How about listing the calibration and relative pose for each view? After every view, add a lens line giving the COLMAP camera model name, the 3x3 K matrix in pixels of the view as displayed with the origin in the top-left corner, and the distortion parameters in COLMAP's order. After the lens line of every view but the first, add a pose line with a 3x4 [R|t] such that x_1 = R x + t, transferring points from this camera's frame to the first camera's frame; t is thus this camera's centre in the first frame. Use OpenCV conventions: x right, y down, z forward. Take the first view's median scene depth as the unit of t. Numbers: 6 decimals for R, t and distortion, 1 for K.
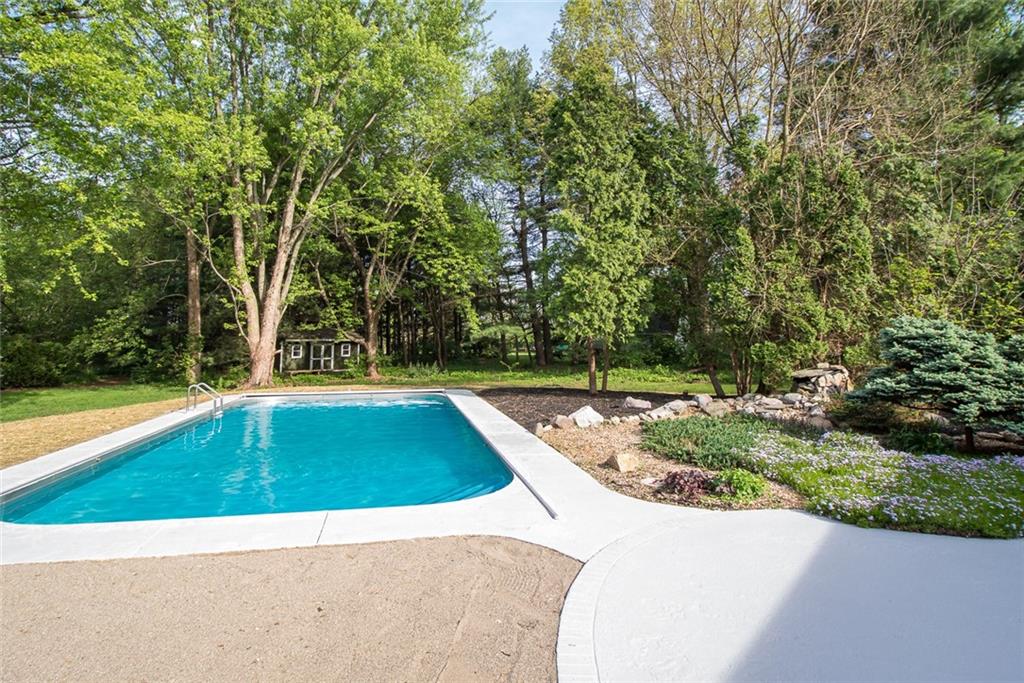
lens RADIAL K [[555.0, 0, 510.1], [0, 555.0, 260.3], [0, 0, 1]] dist [0.001199, -0.015970]
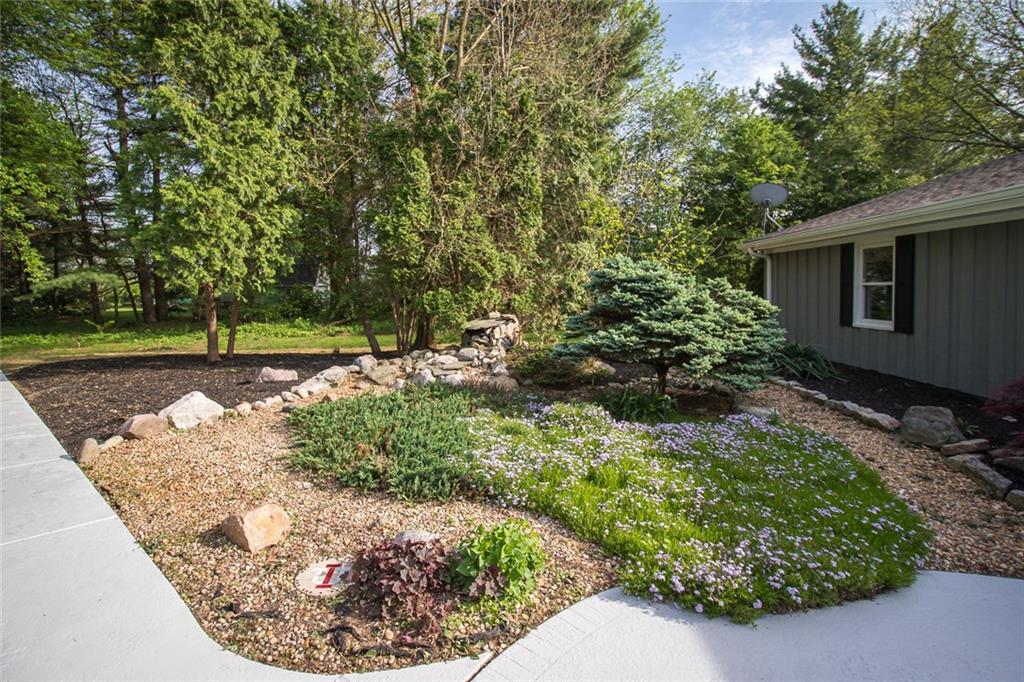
lens RADIAL K [[516.8, 0, 474.5], [0, 516.8, 299.3], [0, 0, 1]] dist [-0.018104, -0.001804]
pose [[0.826472, -0.012902, 0.562830, 0.049573], [-0.073716, 0.988650, 0.130909, 0.042292], [-0.558131, -0.149682, 0.816140, 0.248674]]
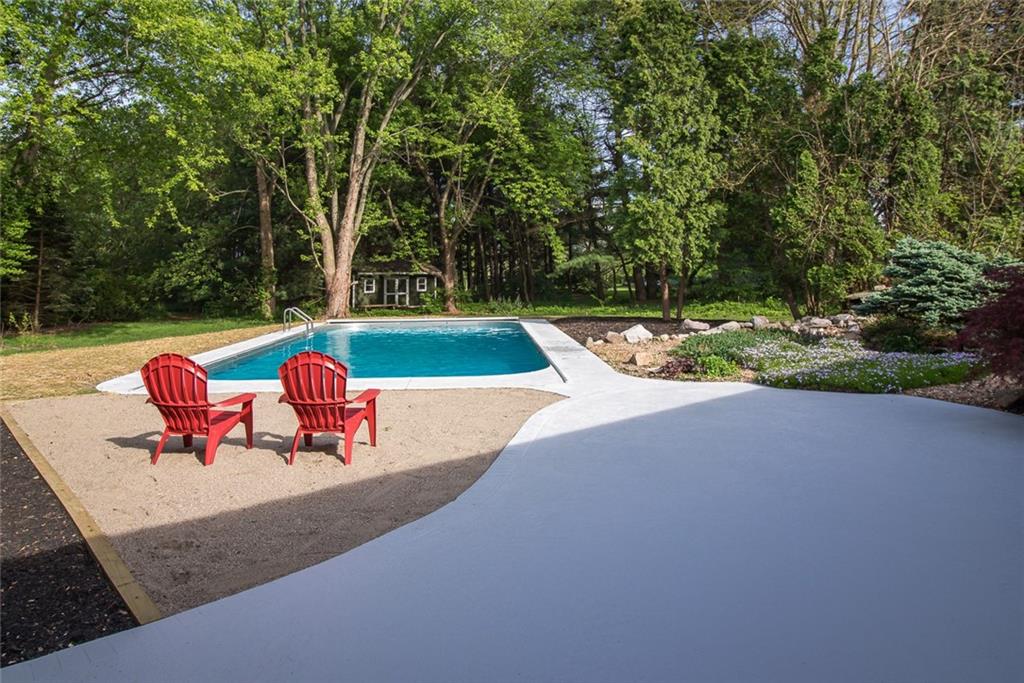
lens RADIAL K [[728.2, 0, 555.7], [0, 728.2, 198.4], [0, 0, 1]] dist [-0.002605, -0.000376]
pose [[0.994514, -0.019533, -0.102768, 0.083915], [0.023121, 0.999160, 0.033836, -0.023852], [0.102021, -0.036026, 0.994130, -0.277676]]
